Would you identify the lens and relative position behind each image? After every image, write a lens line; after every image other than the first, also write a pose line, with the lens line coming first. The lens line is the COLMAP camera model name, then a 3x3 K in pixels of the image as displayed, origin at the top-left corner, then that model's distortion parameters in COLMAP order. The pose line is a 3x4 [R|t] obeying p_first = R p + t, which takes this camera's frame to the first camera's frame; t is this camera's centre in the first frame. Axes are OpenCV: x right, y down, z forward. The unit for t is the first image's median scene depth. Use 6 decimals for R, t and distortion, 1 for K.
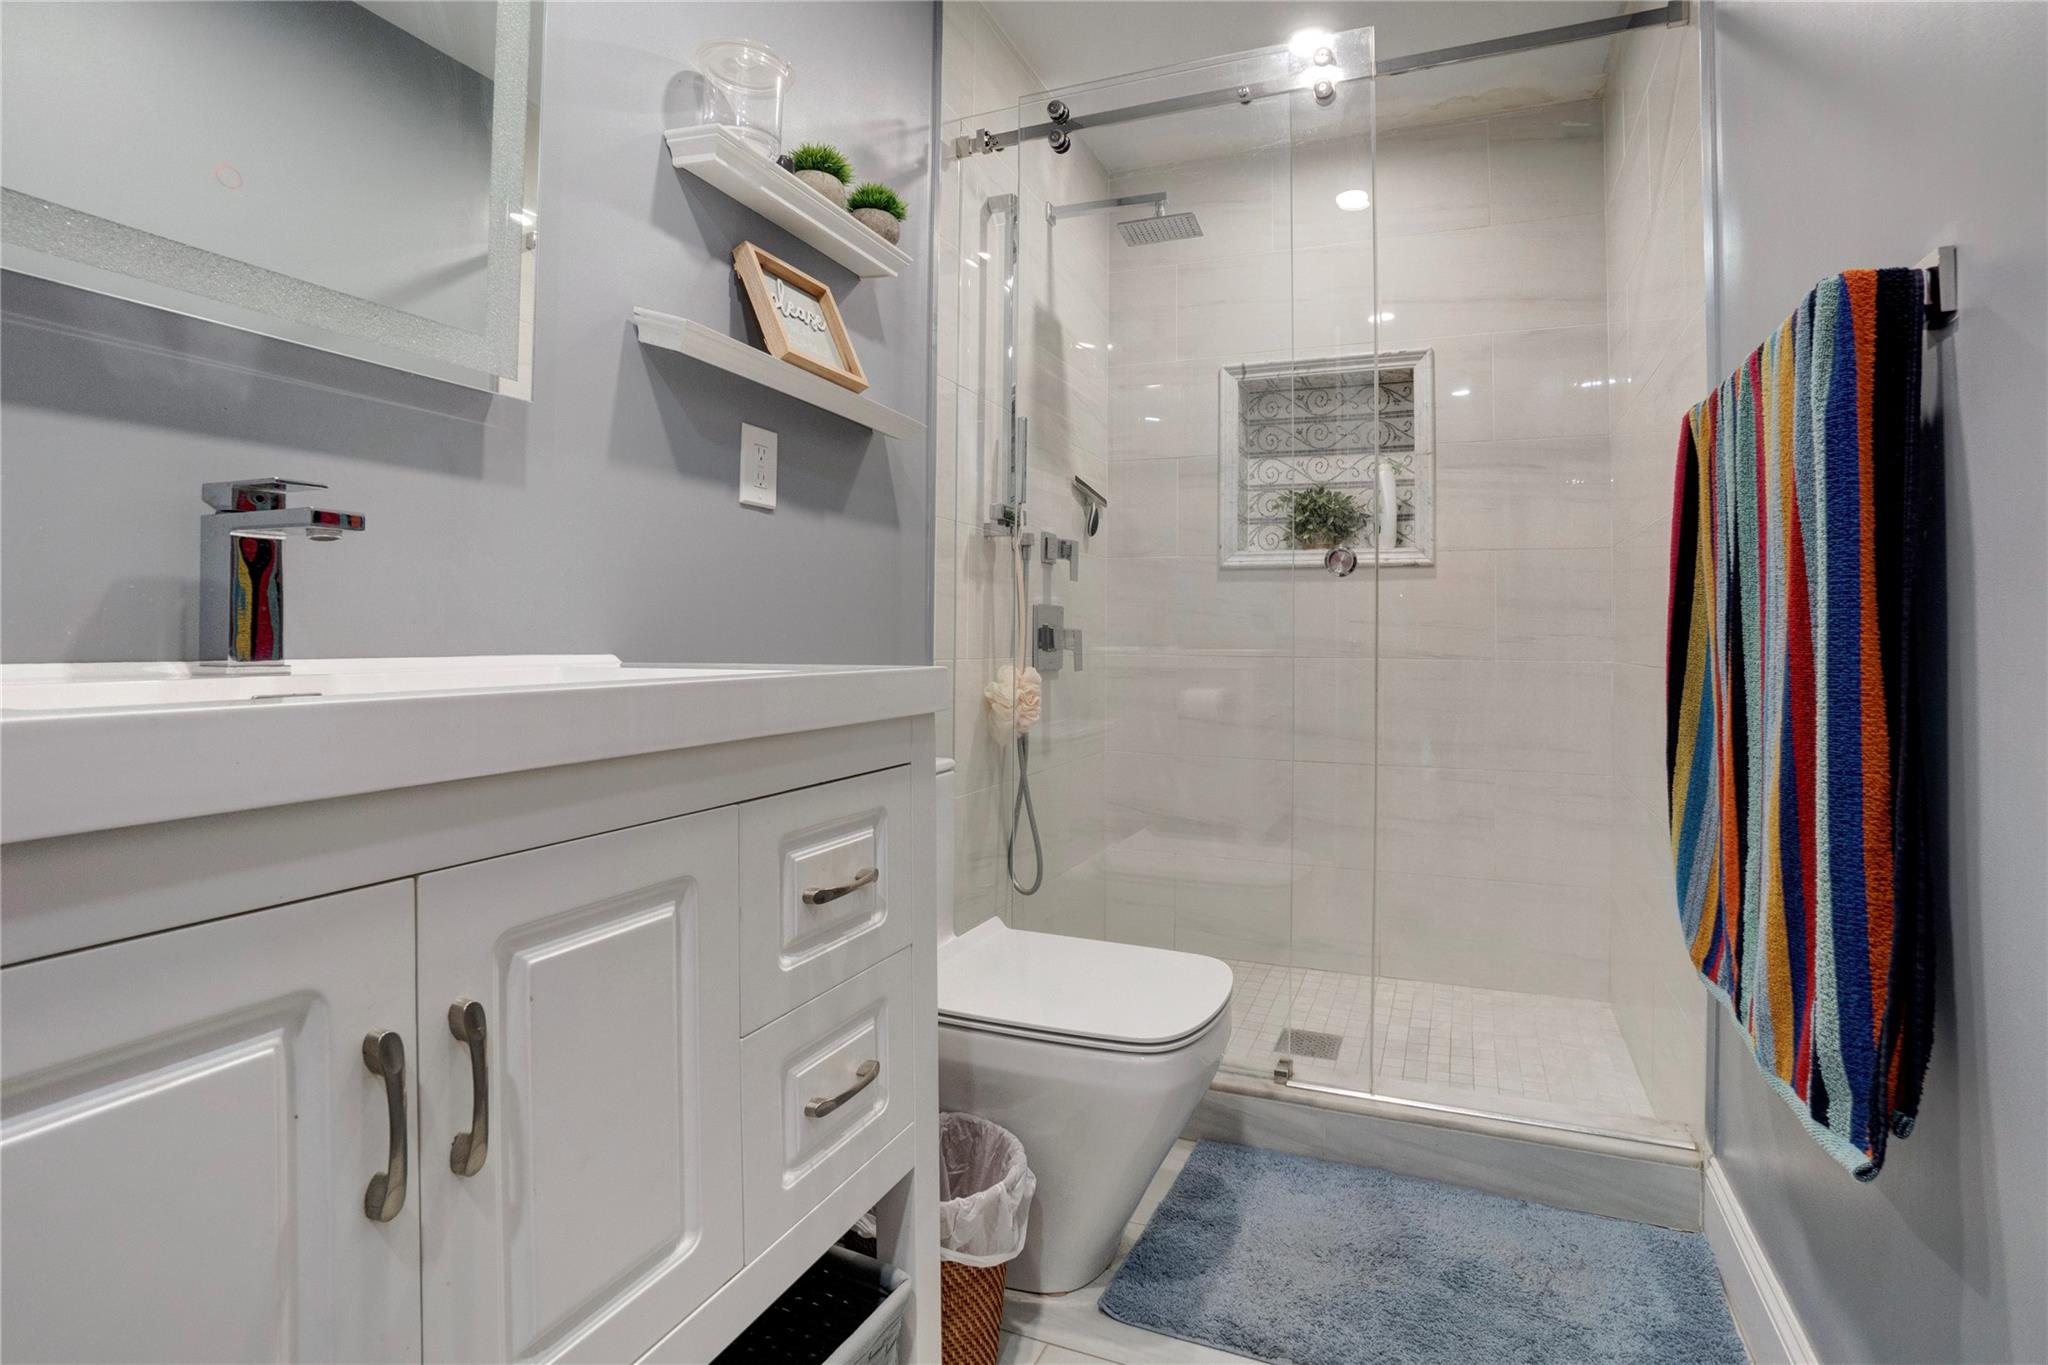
lens RADIAL K [[1040.1, 0, 1026.6], [0, 1040.1, 685.0], [0, 0, 1]] dist [-0.051455, 0.027847]
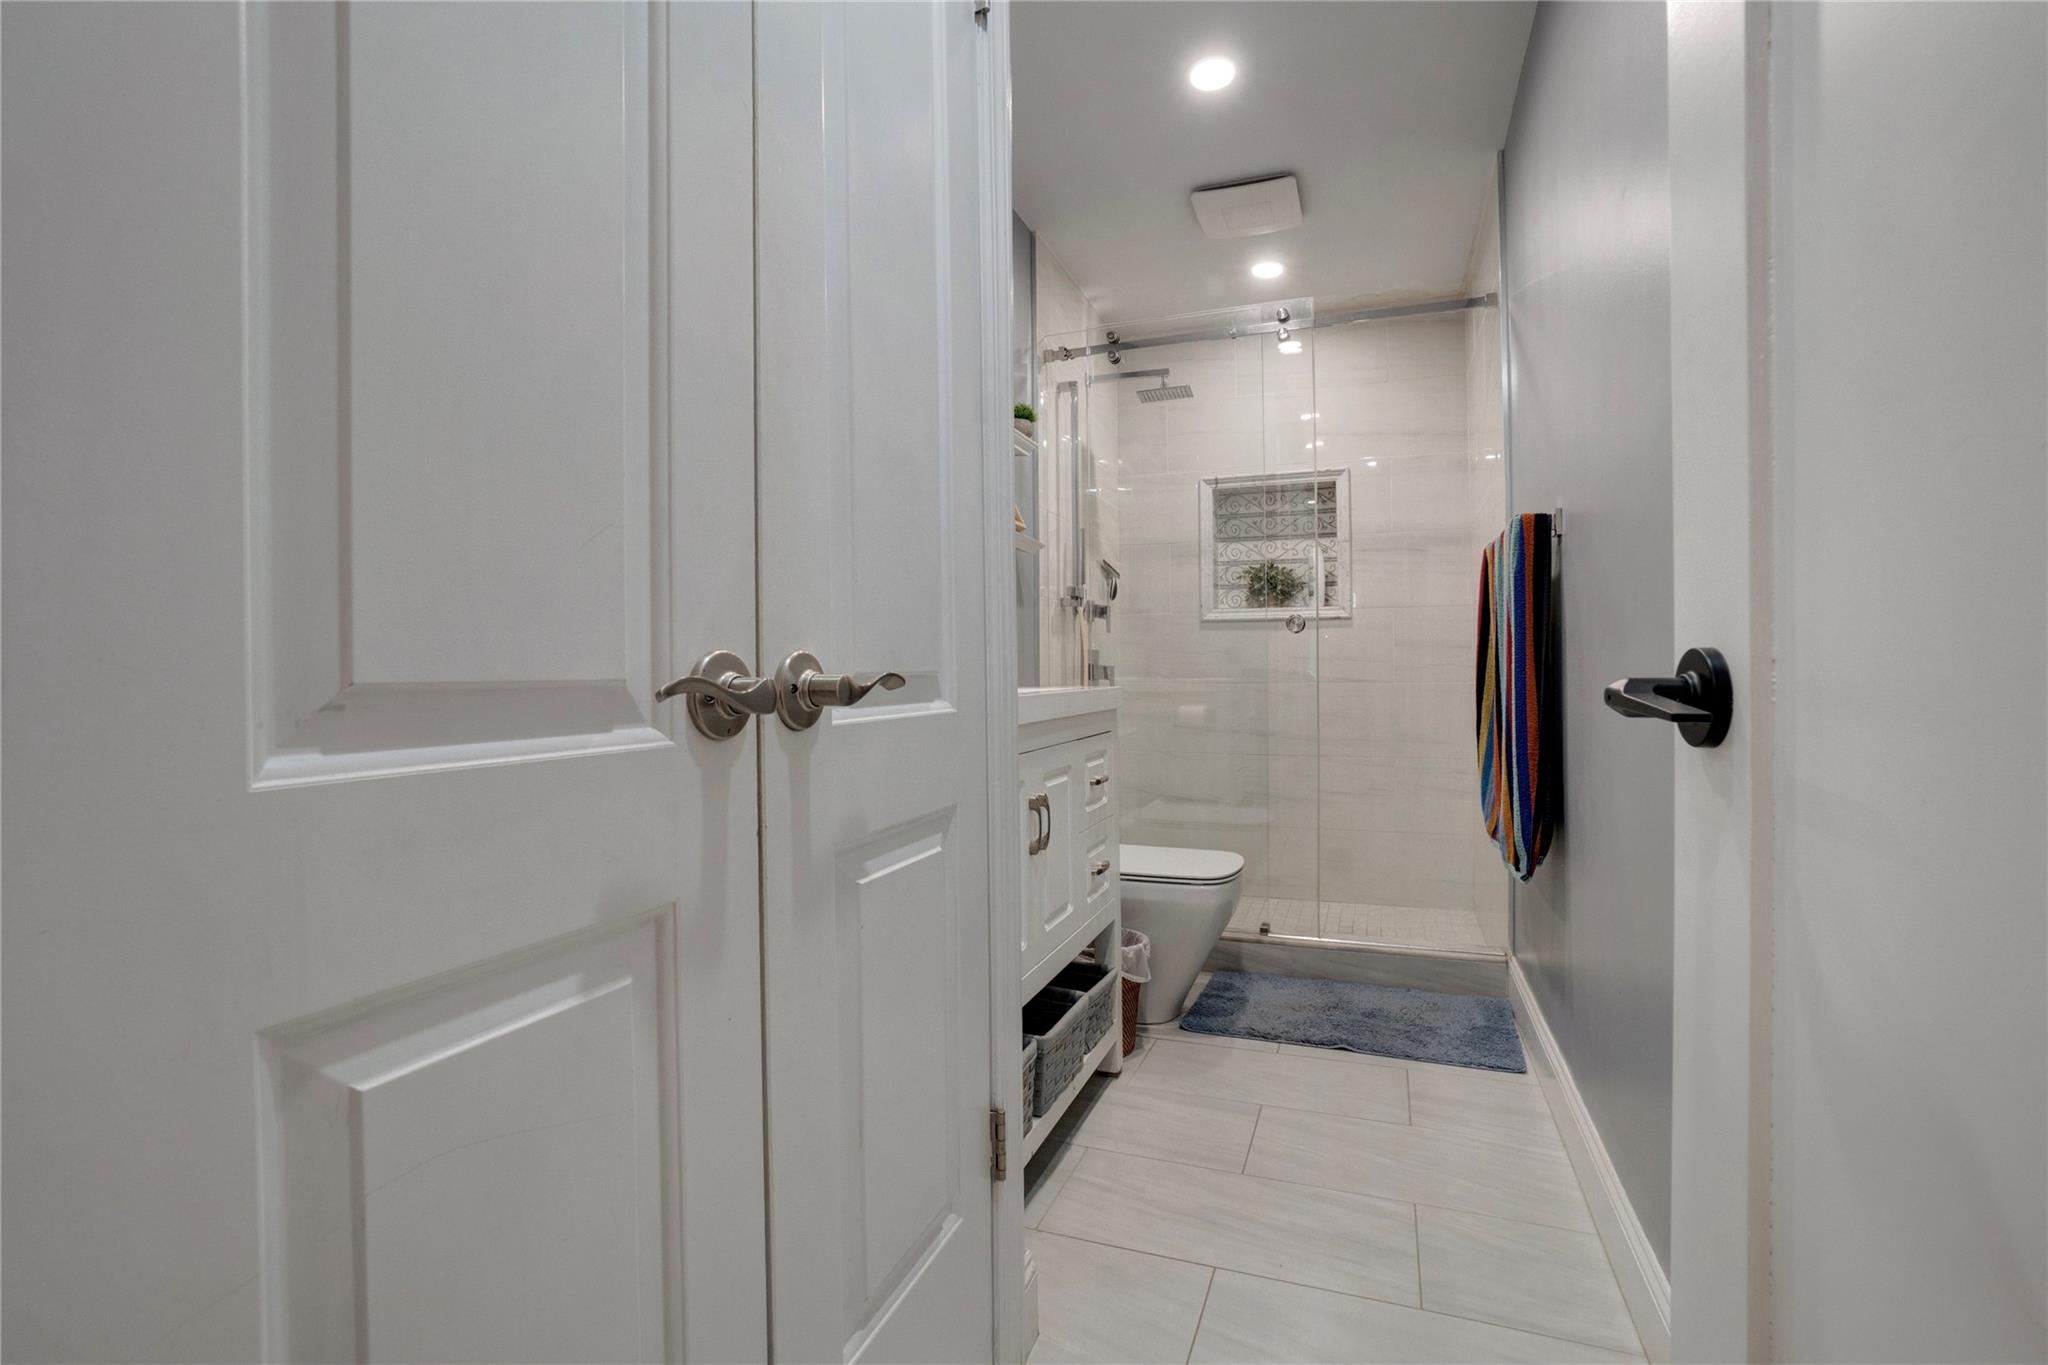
lens RADIAL K [[876.1, 0, 1020.1], [0, 876.1, 721.8], [0, 0, 1]] dist [0.000516, 0.000015]
pose [[0.999784, -0.015064, 0.014317, -0.112751], [0.014879, 0.999805, 0.012963, 0.010168], [-0.014510, -0.012747, 0.999813, -0.284094]]
